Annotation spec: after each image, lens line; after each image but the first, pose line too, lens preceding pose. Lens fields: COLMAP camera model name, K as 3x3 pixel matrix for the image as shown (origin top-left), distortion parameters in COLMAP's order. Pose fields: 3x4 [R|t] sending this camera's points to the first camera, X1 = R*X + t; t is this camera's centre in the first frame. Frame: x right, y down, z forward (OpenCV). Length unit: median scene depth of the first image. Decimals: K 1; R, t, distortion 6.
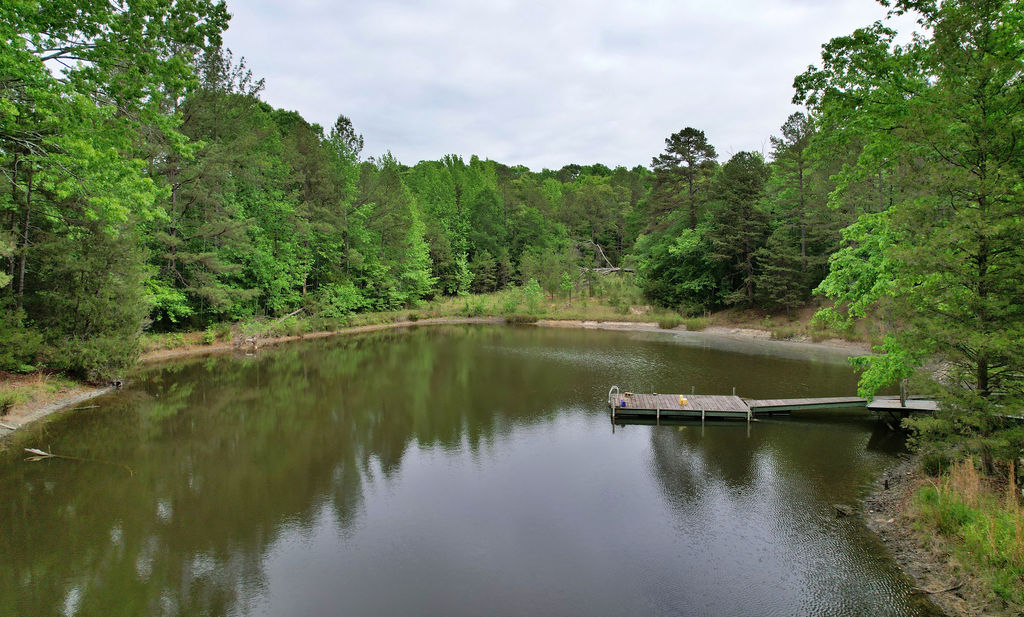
lens RADIAL K [[657.0, 0, 503.5], [0, 657.0, 278.9], [0, 0, 1]] dist [-0.040509, 0.000401]
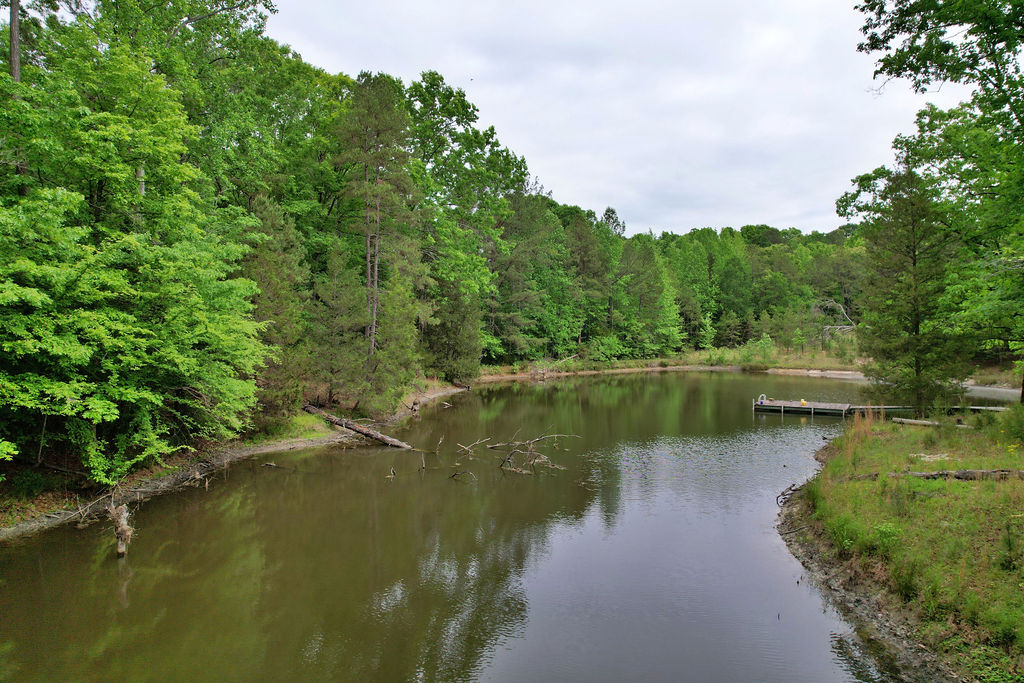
lens RADIAL K [[654.7, 0, 512.4], [0, 654.7, 342.3], [0, 0, 1]] dist [-0.058199, 0.042521]
pose [[0.916026, 0.007443, -0.401051, 0.099836], [-0.008026, 0.999968, 0.000226, 0.019305], [0.401039, 0.003012, 0.916056, -0.263217]]
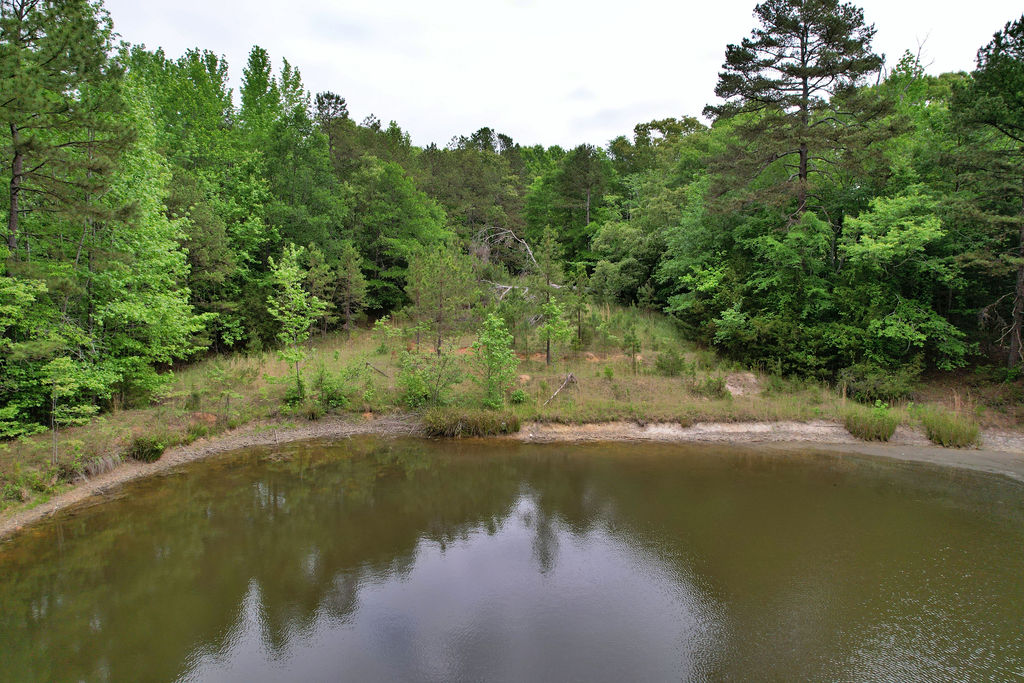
lens RADIAL K [[654.7, 0, 507.2], [0, 654.7, 326.6], [0, 0, 1]] dist [-0.058199, 0.042521]
pose [[0.912628, -0.024778, 0.408039, -0.108114], [0.003597, 0.998609, 0.052594, -0.013853], [-0.408774, -0.046531, 0.911448, 0.678548]]
